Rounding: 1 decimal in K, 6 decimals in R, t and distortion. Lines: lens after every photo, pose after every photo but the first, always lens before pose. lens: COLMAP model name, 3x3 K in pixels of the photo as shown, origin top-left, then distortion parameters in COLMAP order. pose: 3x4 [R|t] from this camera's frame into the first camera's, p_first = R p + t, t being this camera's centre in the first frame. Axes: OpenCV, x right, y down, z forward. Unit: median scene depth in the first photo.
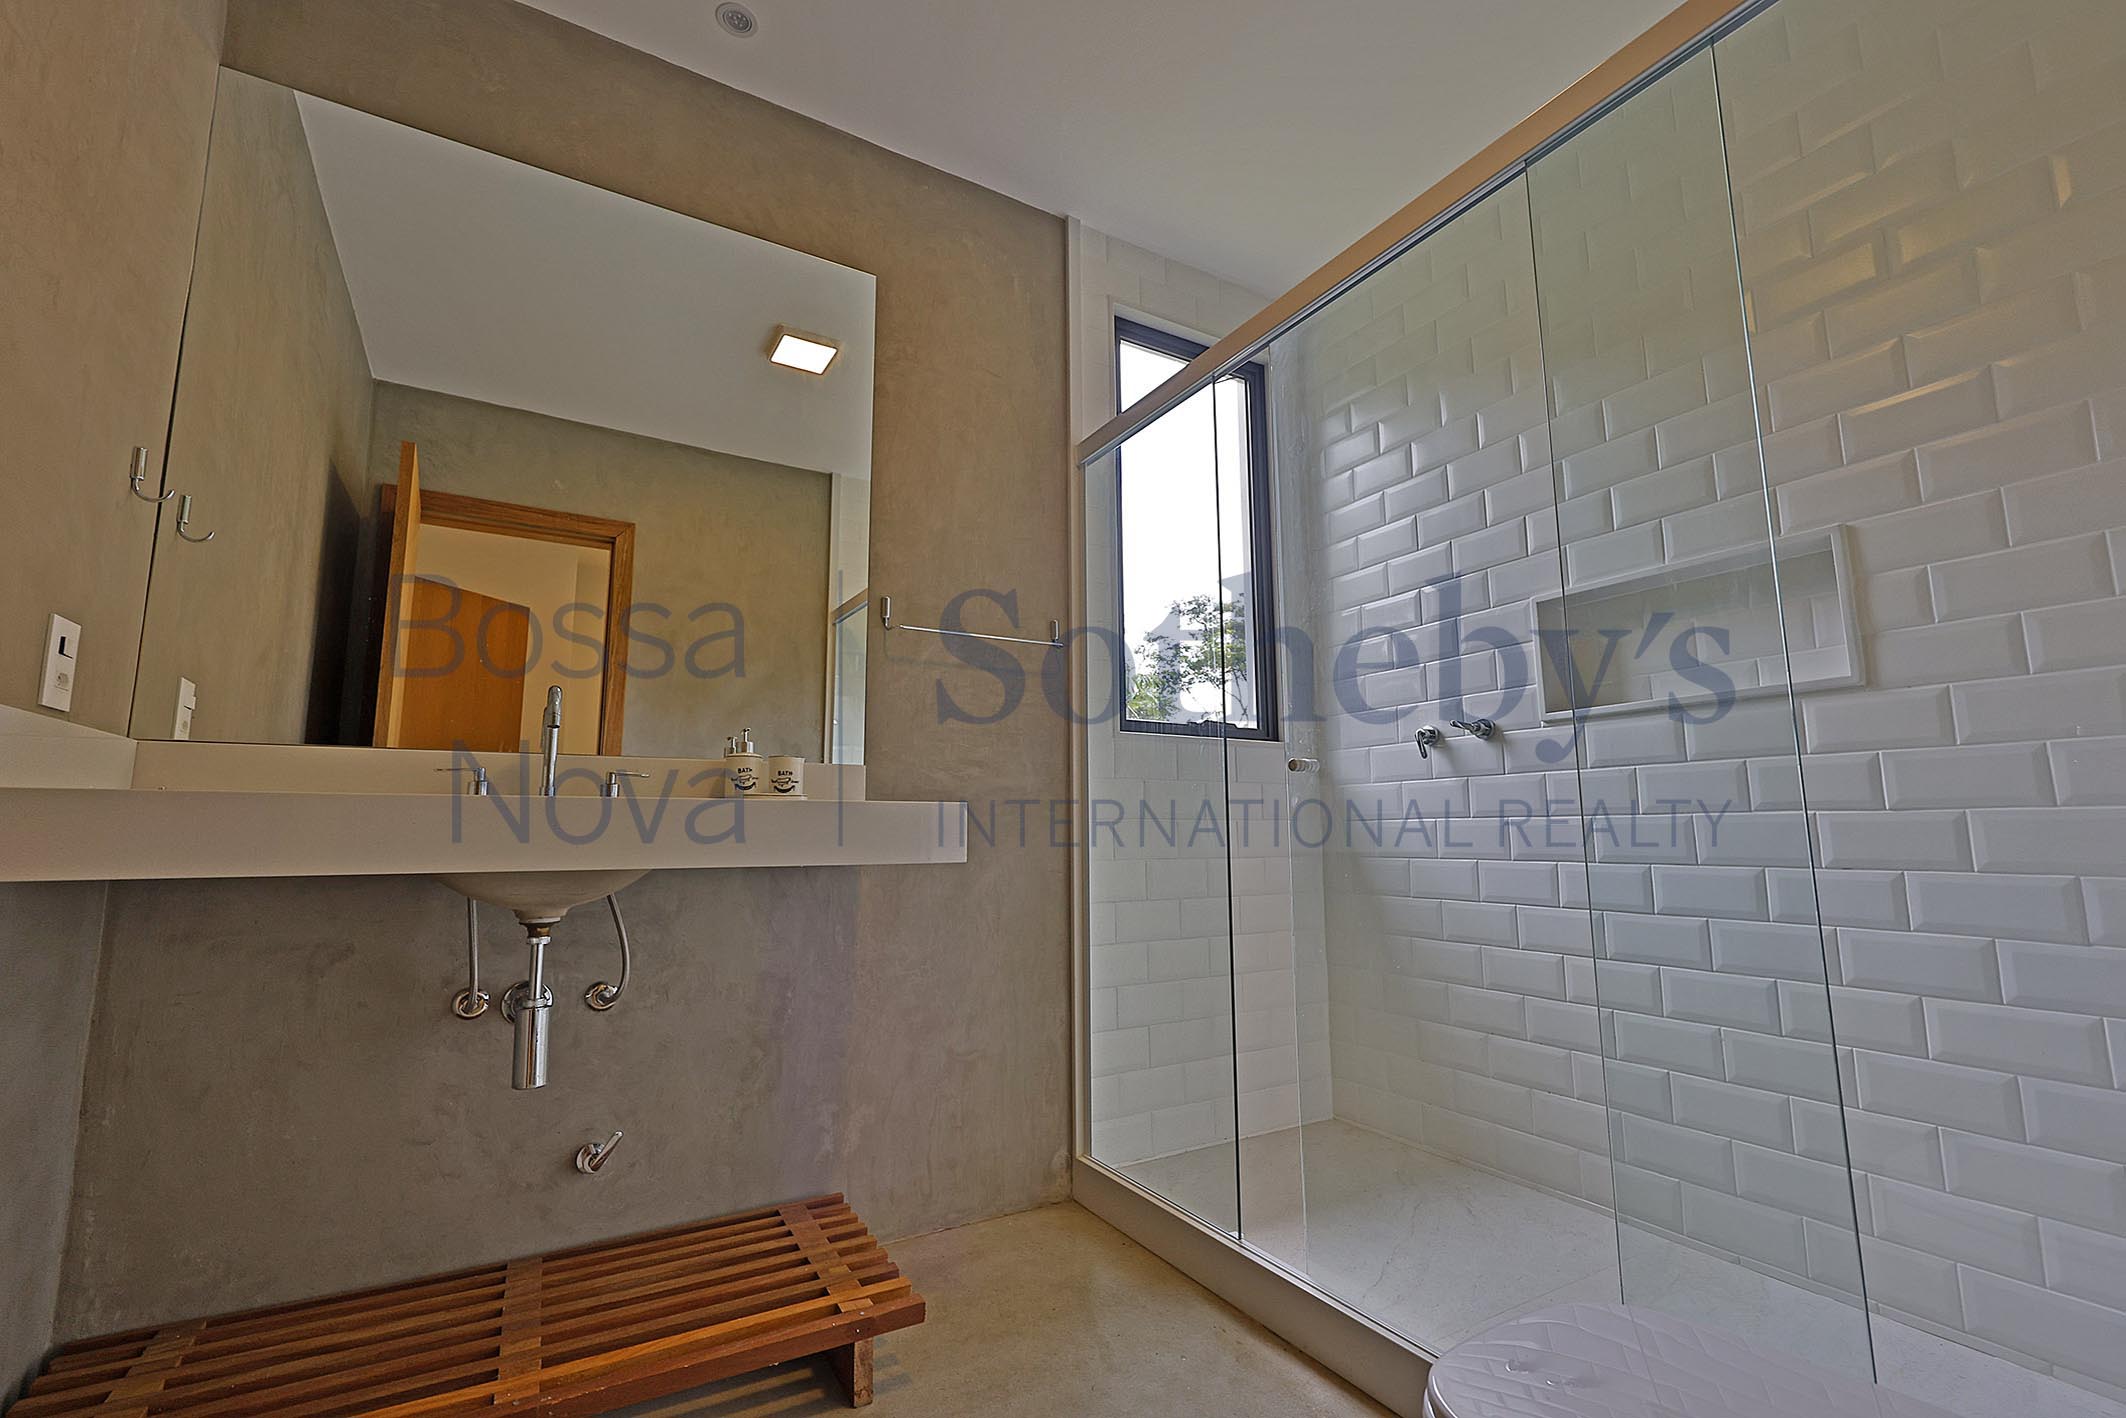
lens RADIAL K [[908.8, 0, 1055.9], [0, 908.8, 712.5], [0, 0, 1]] dist [-0.002301, 0.001270]
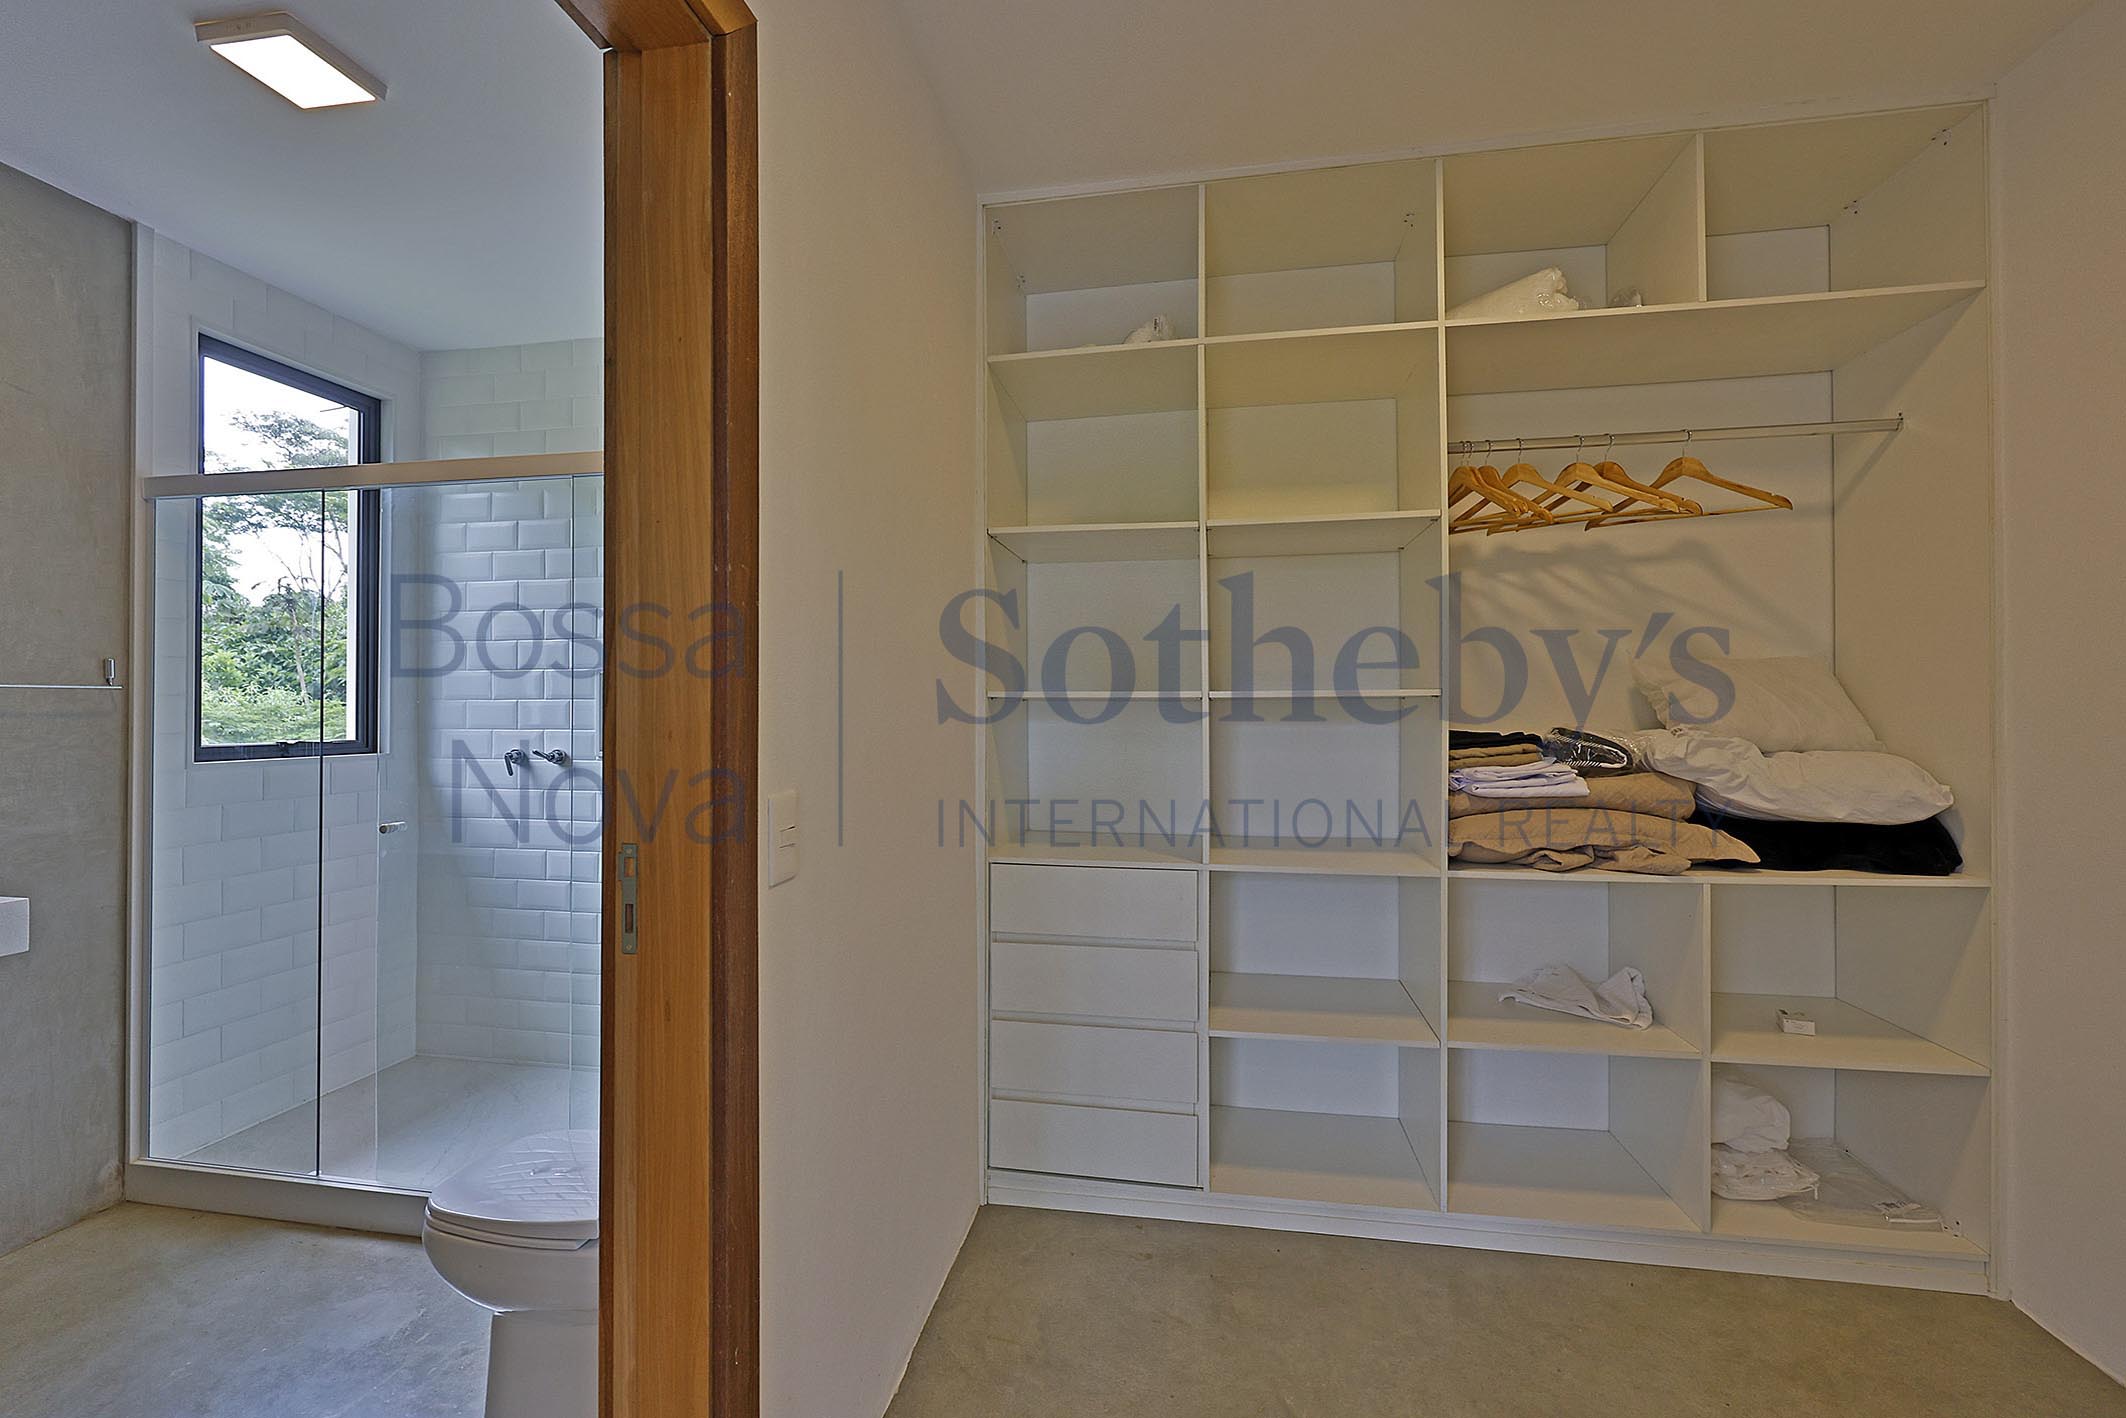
lens RADIAL K [[908.8, 0, 1058.5], [0, 908.8, 699.6], [0, 0, 1]] dist [-0.002301, 0.001270]
pose [[0.641485, 0.012145, 0.767040, -0.102391], [-0.113348, 0.990401, 0.079112, -0.267423], [-0.758716, -0.137692, 0.636704, -0.452998]]
